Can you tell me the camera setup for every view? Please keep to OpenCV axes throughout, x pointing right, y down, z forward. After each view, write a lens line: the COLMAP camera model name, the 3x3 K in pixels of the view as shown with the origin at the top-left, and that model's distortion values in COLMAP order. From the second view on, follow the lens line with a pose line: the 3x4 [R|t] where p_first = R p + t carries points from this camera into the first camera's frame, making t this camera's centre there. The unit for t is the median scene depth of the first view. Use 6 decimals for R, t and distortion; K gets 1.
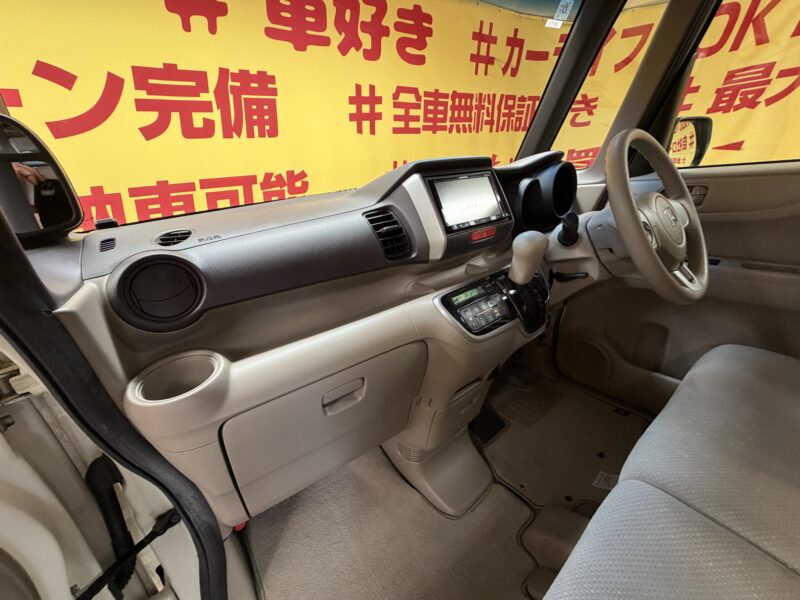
lens RADIAL K [[325.2, 0, 402.4], [0, 325.2, 300.1], [0, 0, 1]] dist [0.001165, -0.002789]
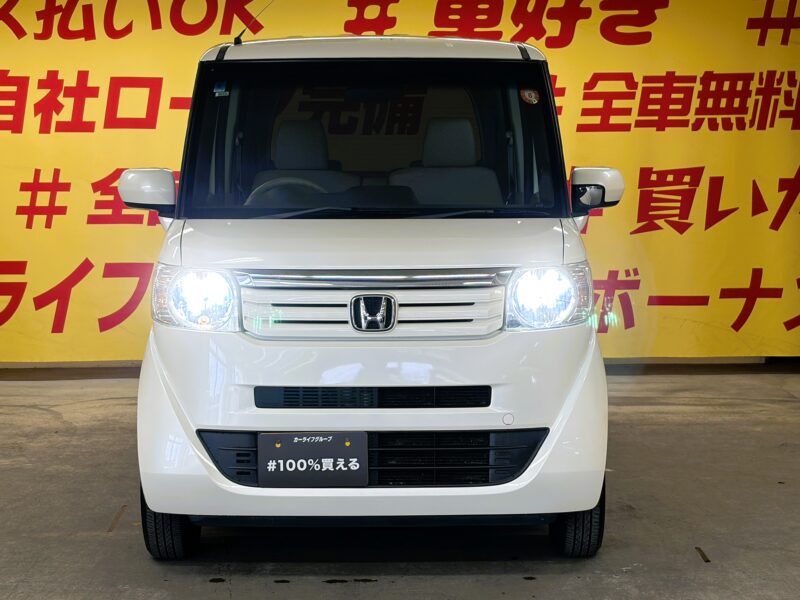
lens RADIAL K [[1713.4, 0, 396.4], [0, 1713.4, 302.1], [0, 0, 1]] dist [0.221490, 0.000000]
pose [[0.792891, 0.131930, -0.594911, 2.335509], [-0.287432, 0.941822, -0.174223, 0.746692], [0.537315, 0.309137, 0.784683, -2.492146]]
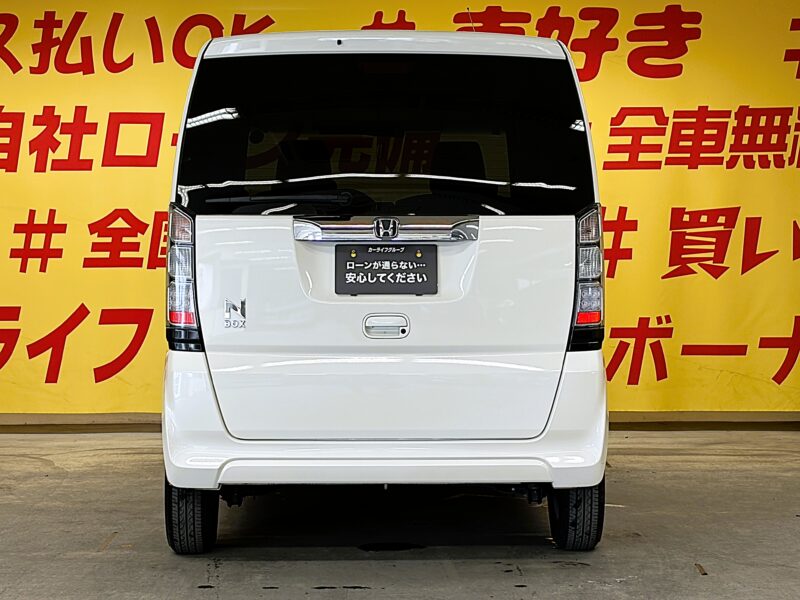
lens RADIAL K [[1988.2, 0, 403.0], [0, 1988.2, 302.2], [0, 0, 1]] dist [0.222267, 0.000000]
pose [[0.779719, 0.099049, -0.618246, 2.650039], [-0.292467, 0.930684, -0.219749, 0.931372], [0.553626, 0.352159, 0.754641, -2.698348]]
